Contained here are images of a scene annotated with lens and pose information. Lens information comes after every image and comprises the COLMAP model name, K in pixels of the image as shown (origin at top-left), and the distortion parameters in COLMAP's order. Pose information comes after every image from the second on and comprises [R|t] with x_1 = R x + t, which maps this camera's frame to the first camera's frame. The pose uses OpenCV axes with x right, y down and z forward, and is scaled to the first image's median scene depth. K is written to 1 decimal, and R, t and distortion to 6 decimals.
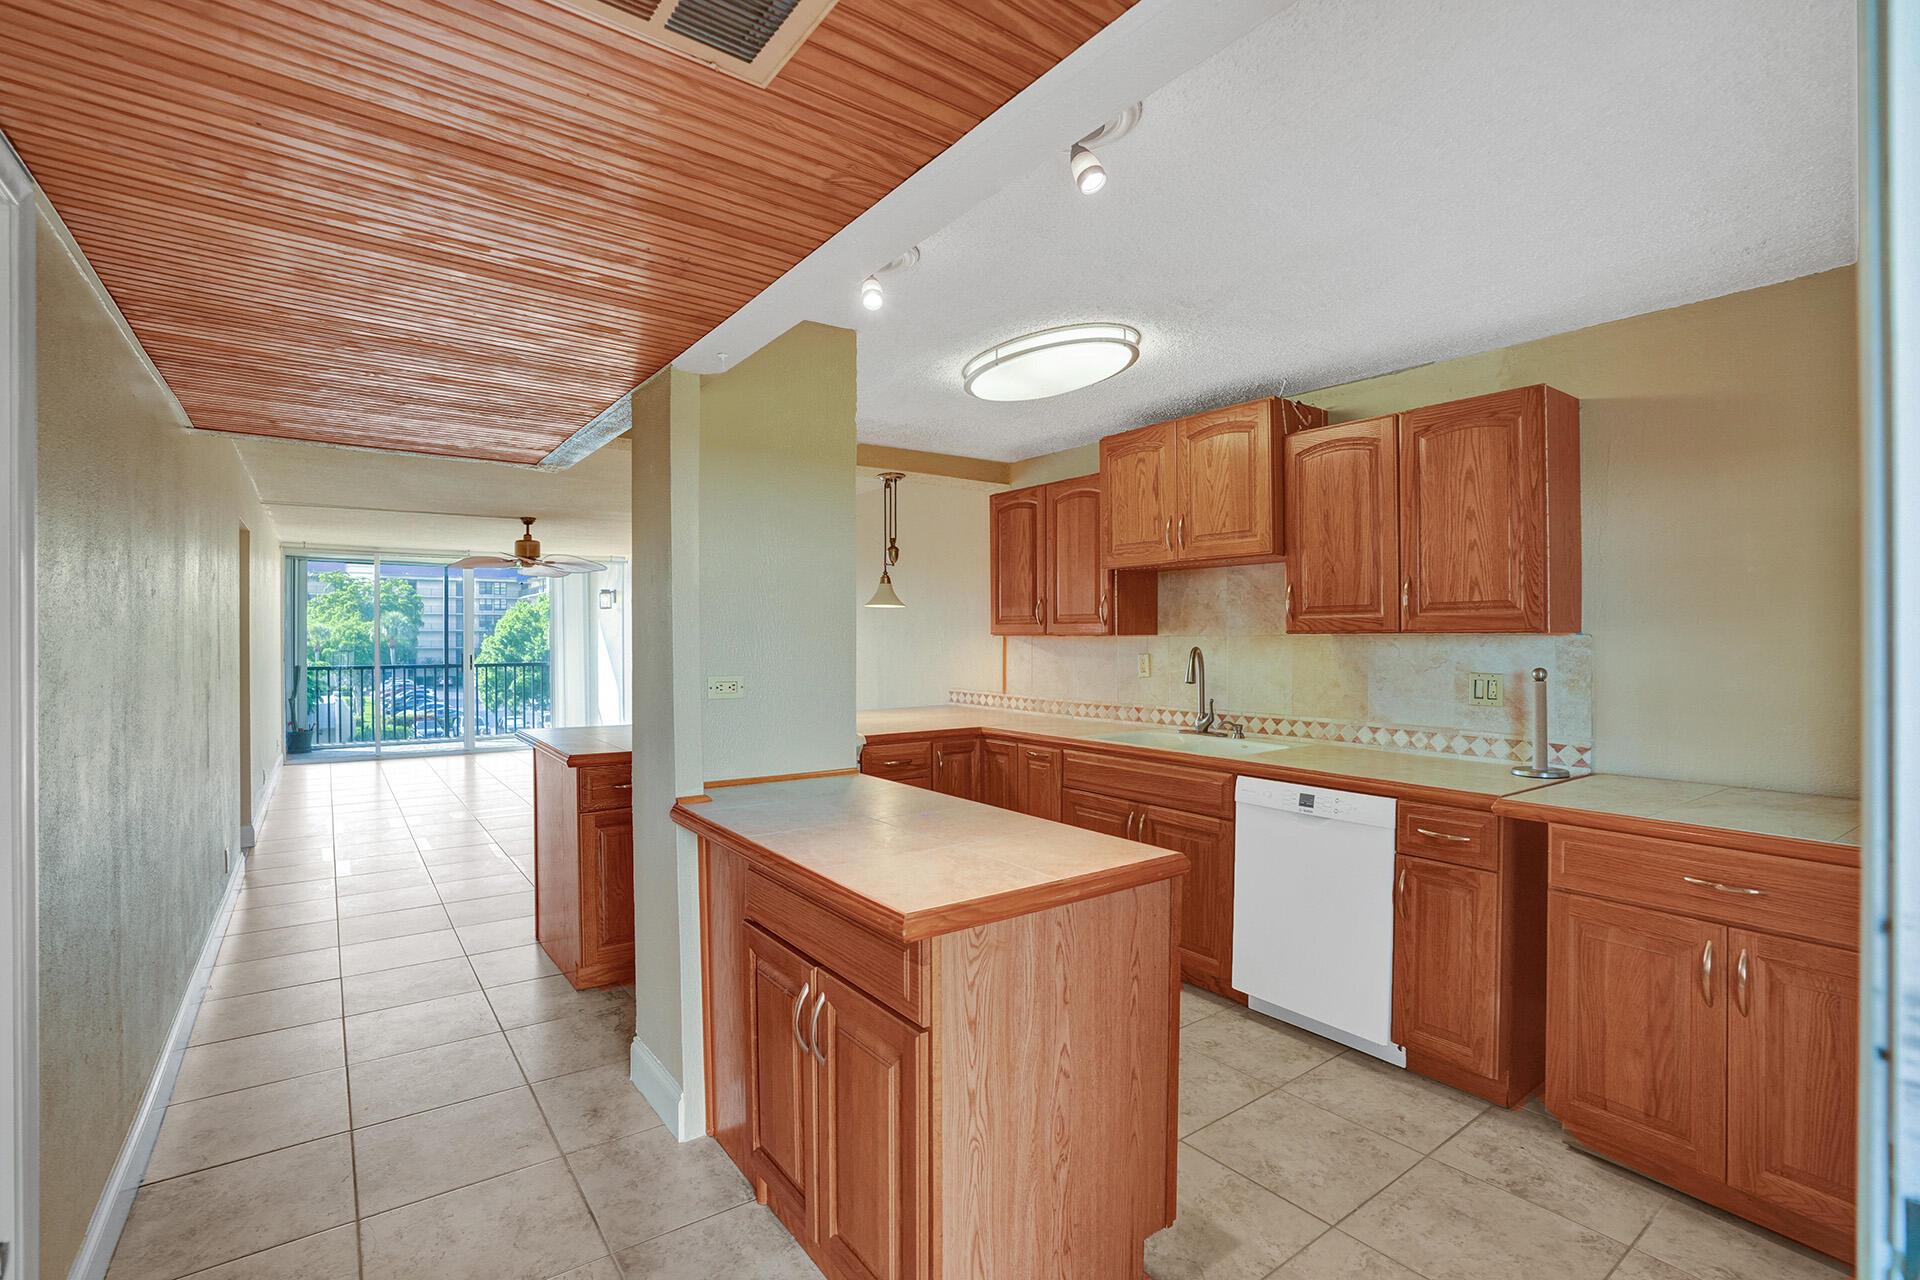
lens RADIAL K [[888.5, 0, 960.0], [0, 888.5, 640.0], [0, 0, 1]] dist [-0.090124, 0.037225]
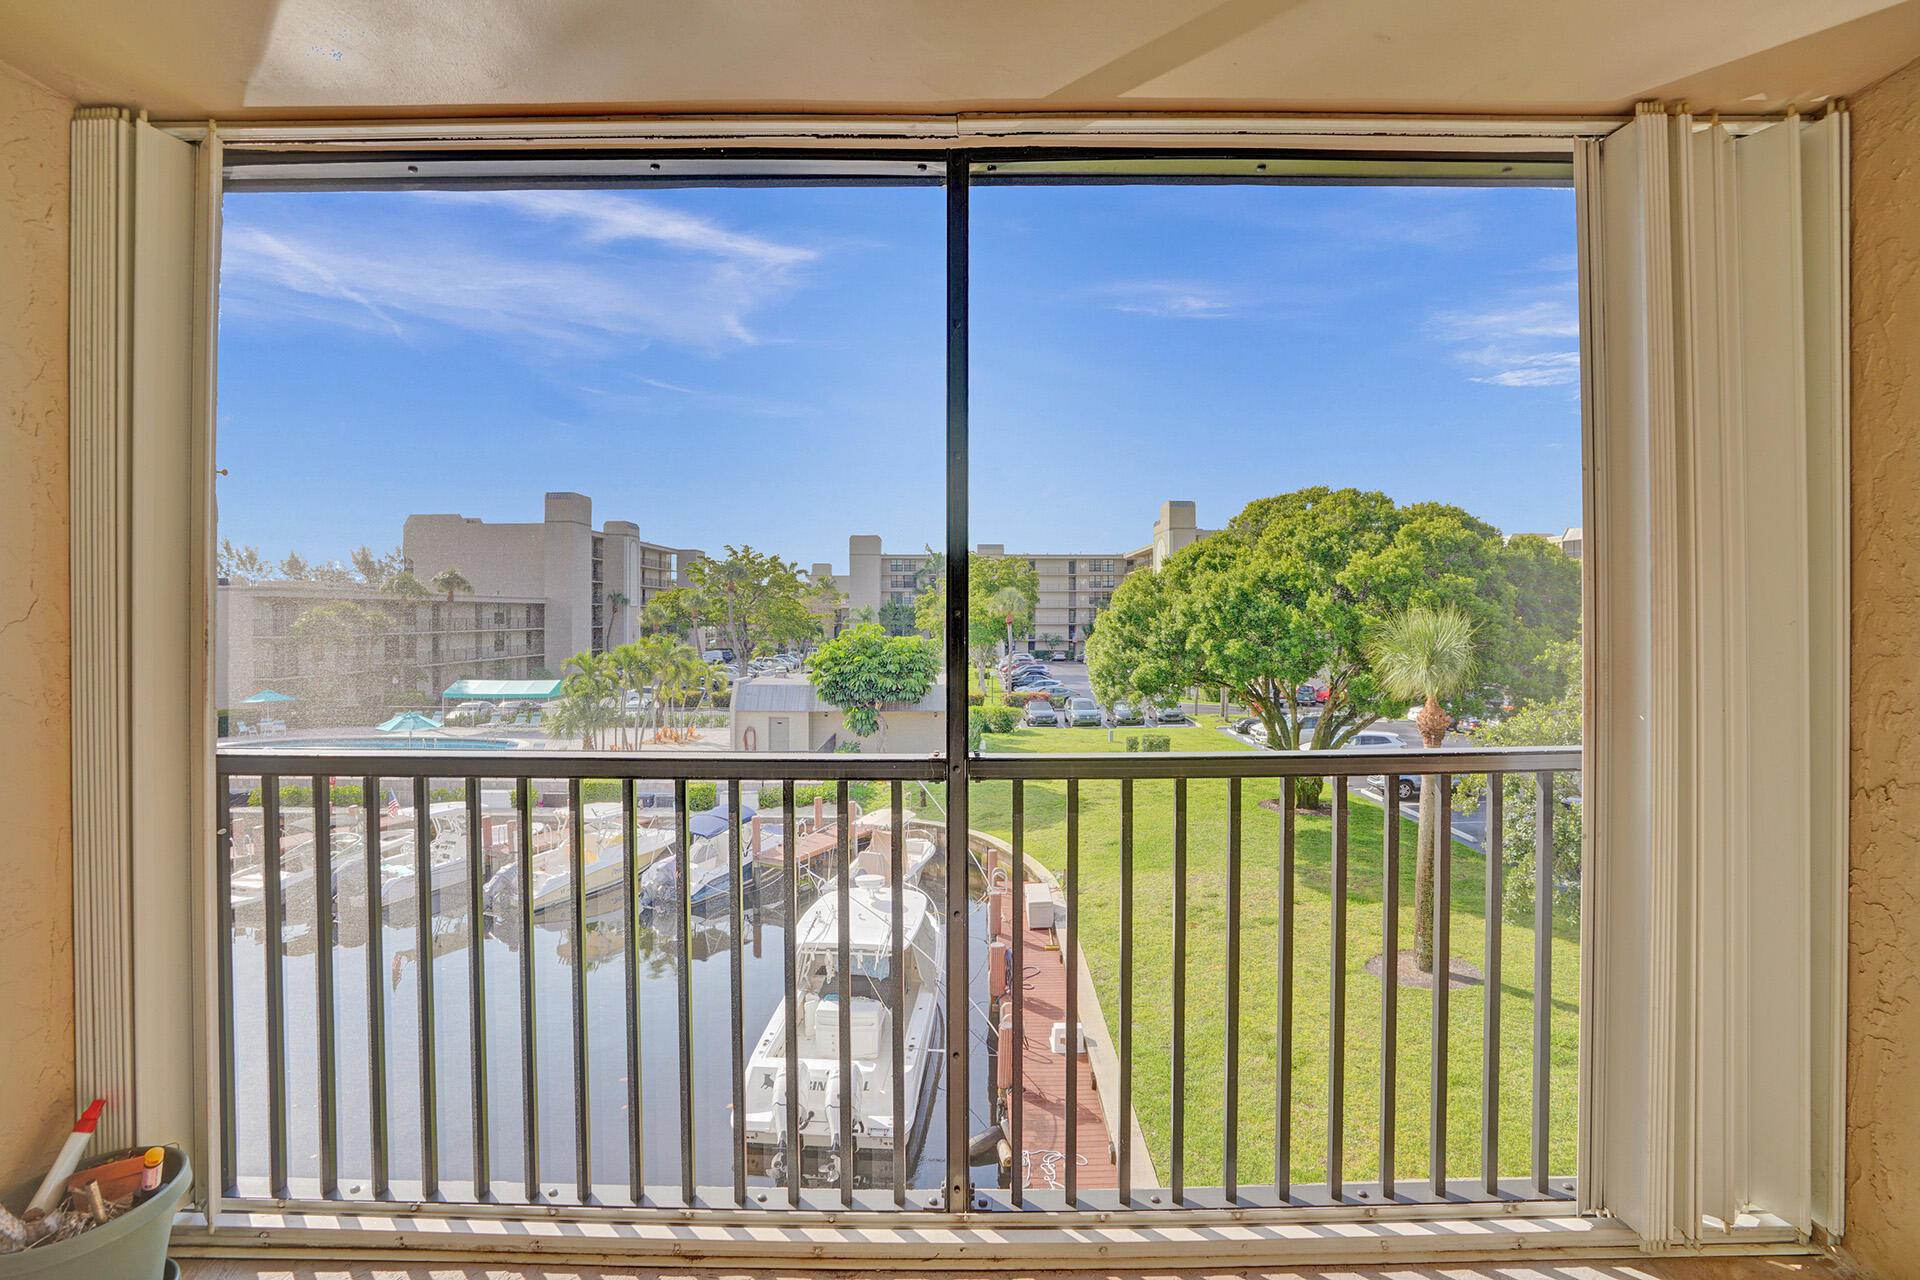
lens RADIAL K [[907.3, 0, 969.0], [0, 907.3, 628.0], [0, 0, 1]] dist [-0.068121, 0.027926]
pose [[0.802756, 0.011115, -0.596205, -1.235637], [-0.004173, 0.999906, 0.013023, 0.007298], [0.596294, -0.007966, 0.802727, 2.202694]]
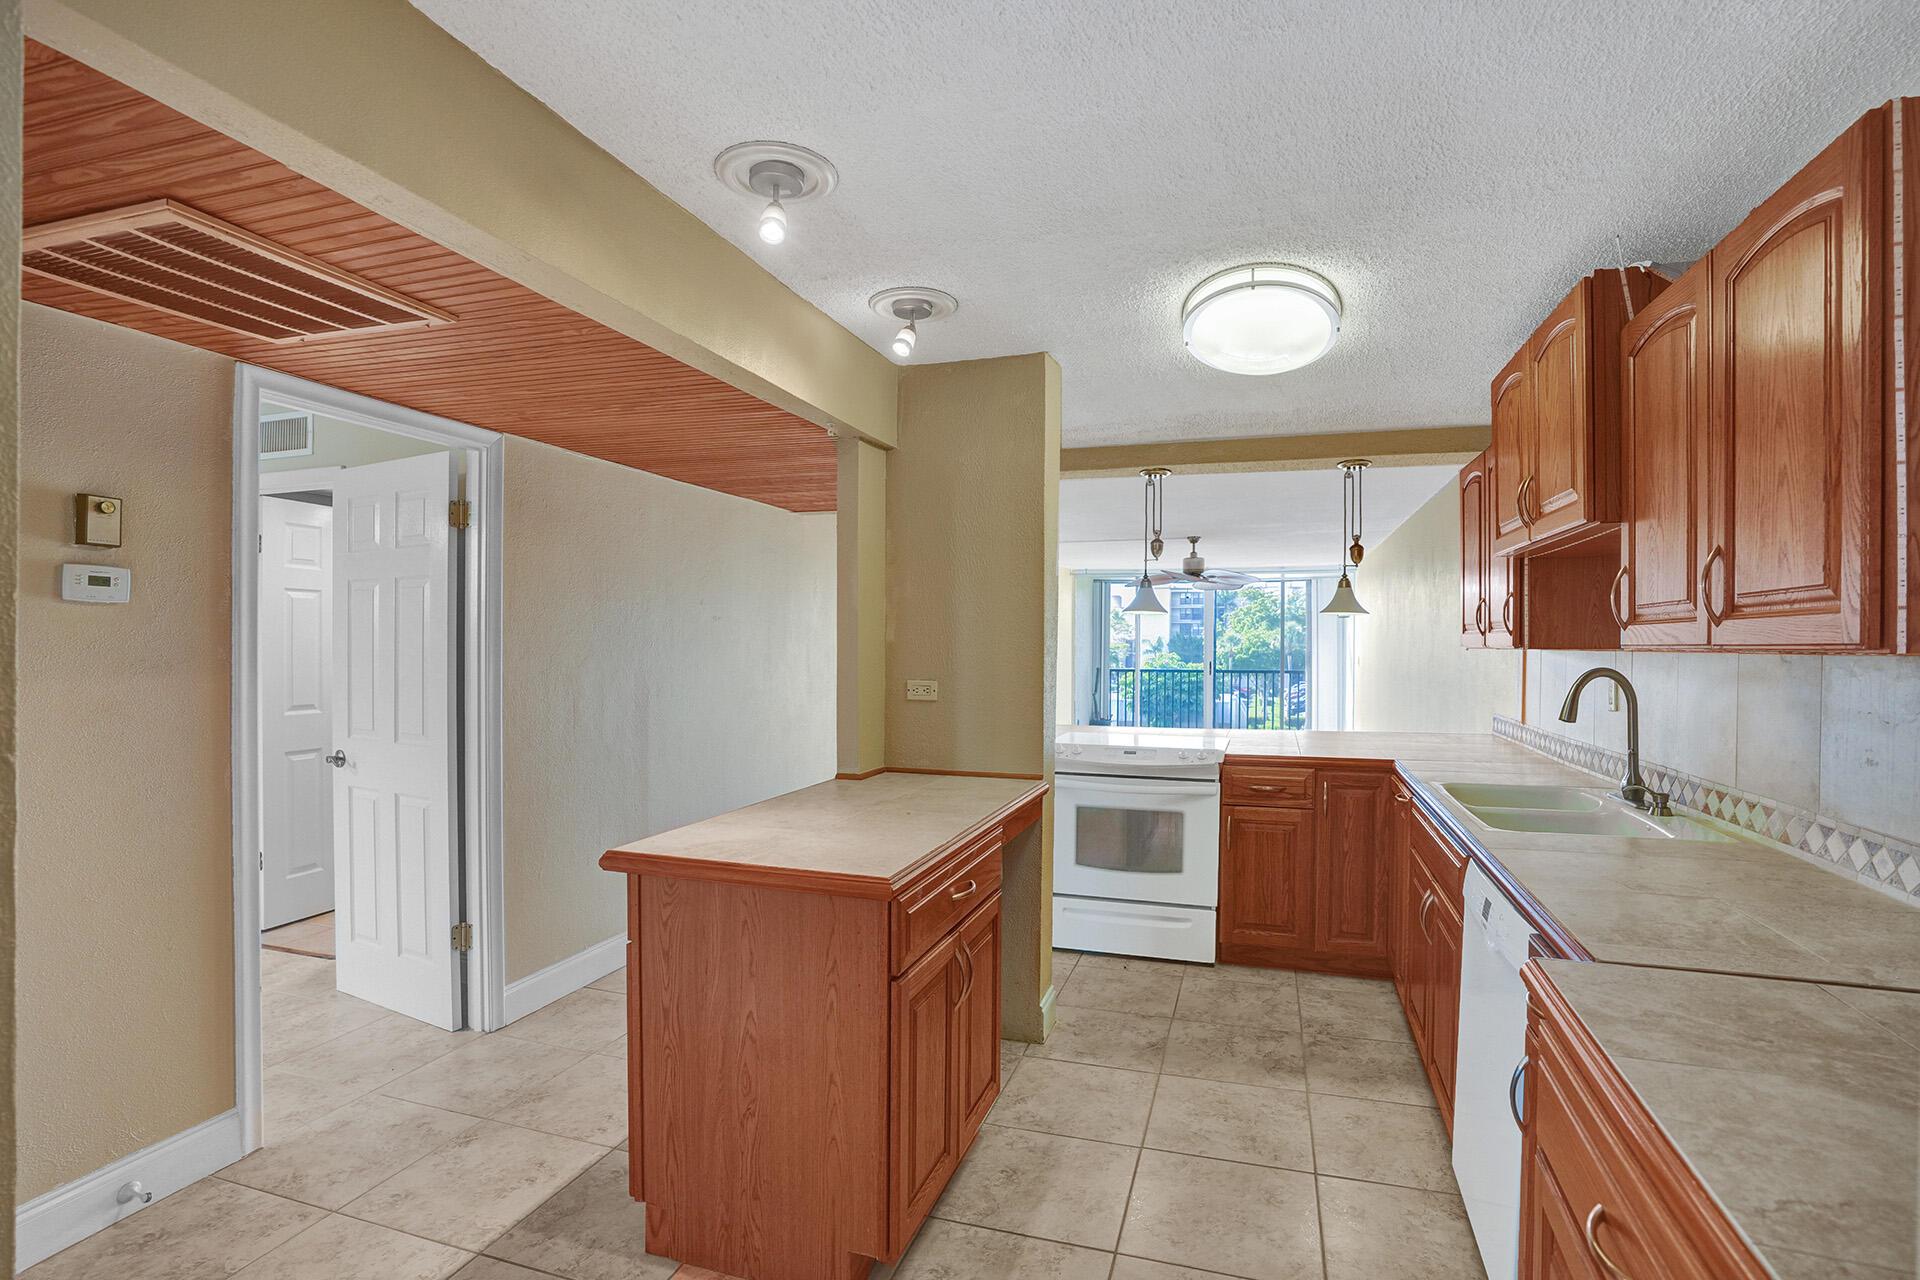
lens RADIAL K [[899.9, 0, 979.5], [0, 899.9, 659.3], [0, 0, 1]] dist [-0.072565, 0.029757]
pose [[0.590549, 0.016697, -0.806829, 0.409437], [-0.006857, 0.999854, 0.015672, -0.004529], [0.806973, -0.003723, 0.590577, 0.188862]]
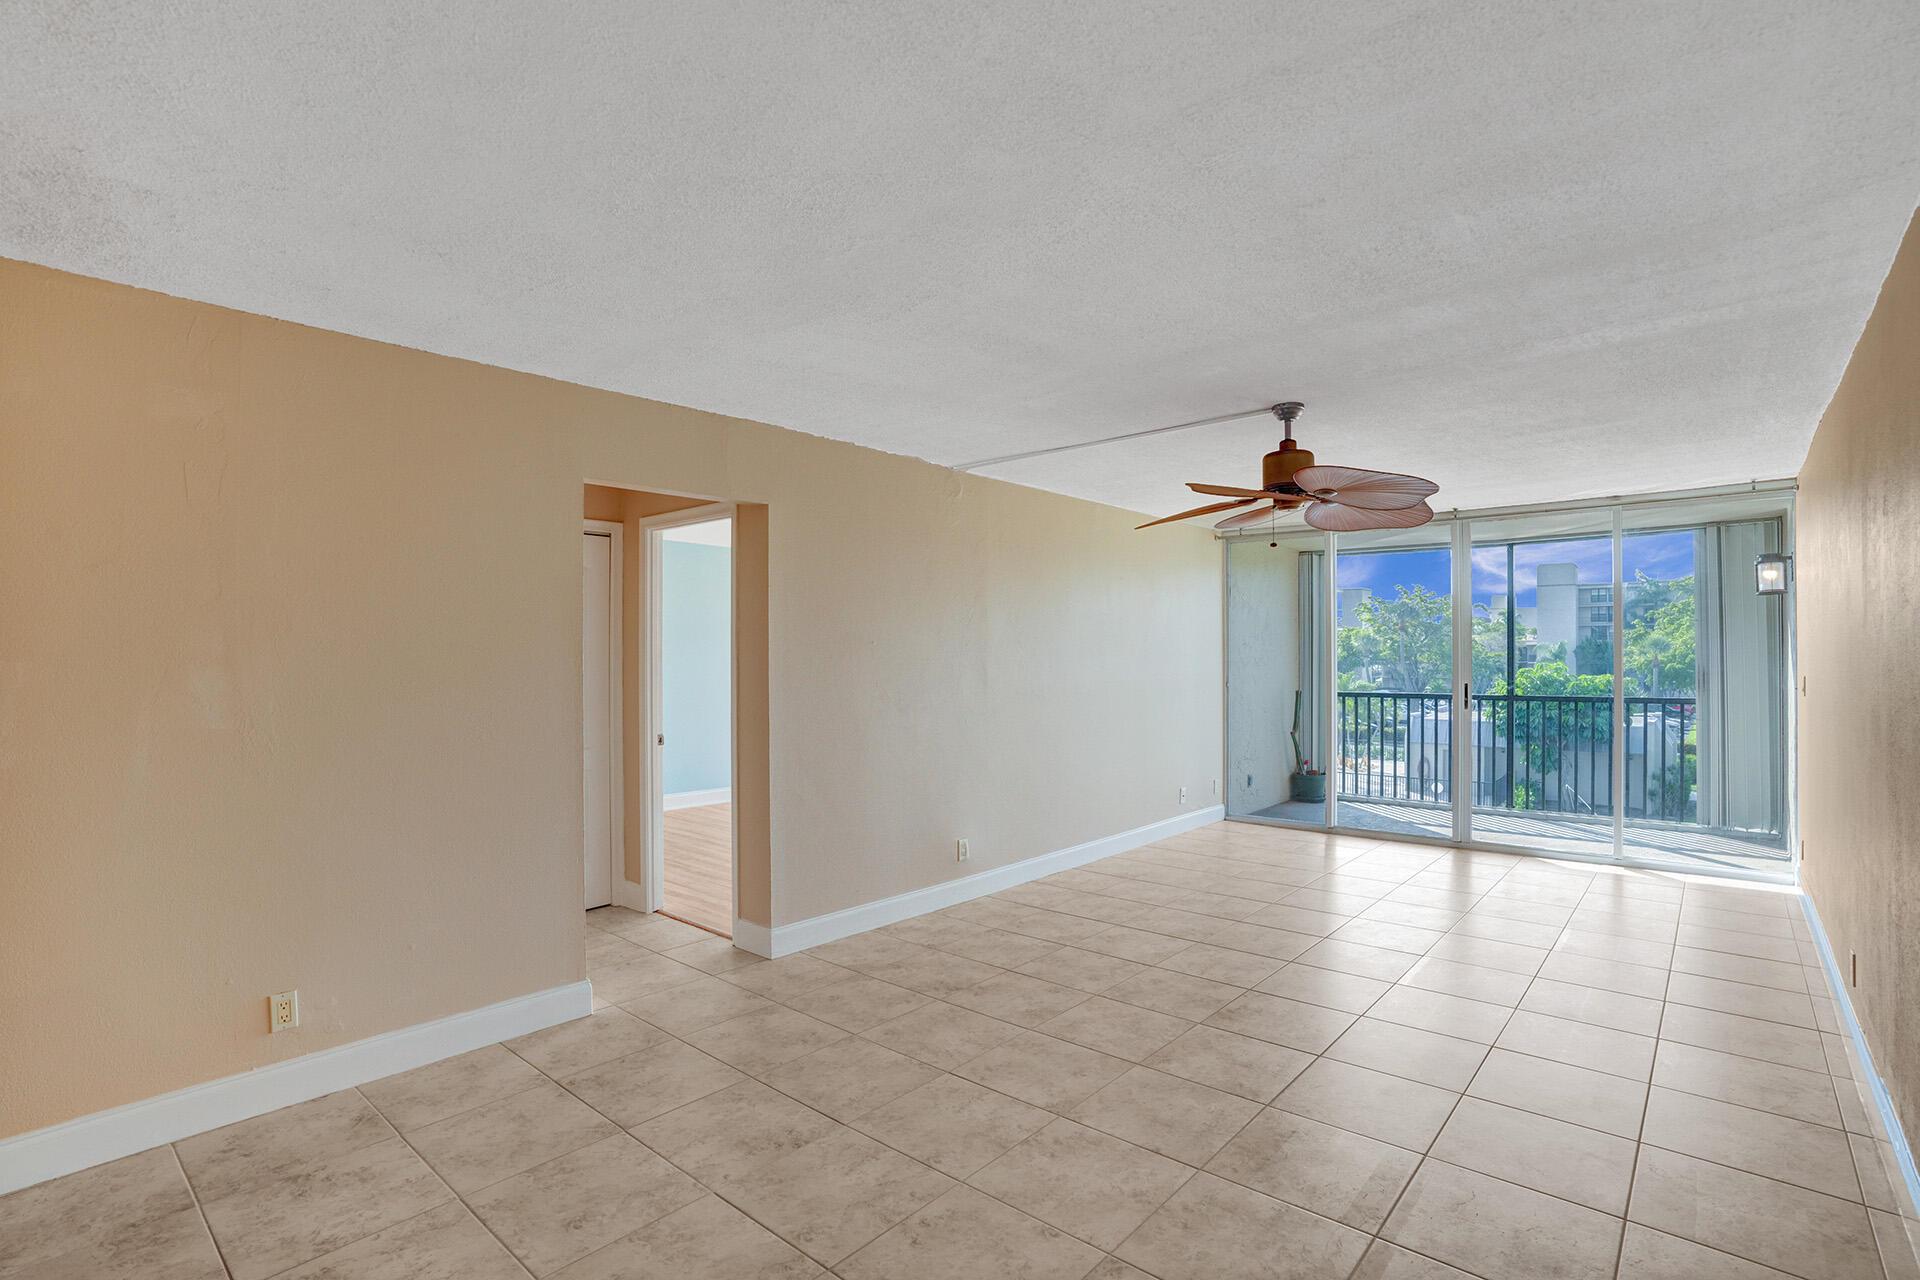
lens RADIAL K [[899.9, 0, 979.5], [0, 899.9, 659.3], [0, 0, 1]] dist [-0.072565, 0.029757]
pose [[0.231517, 0.007491, -0.972802, -0.118219], [-0.001230, 0.999972, 0.007408, -0.011017], [0.972830, -0.000518, 0.231520, 1.175400]]
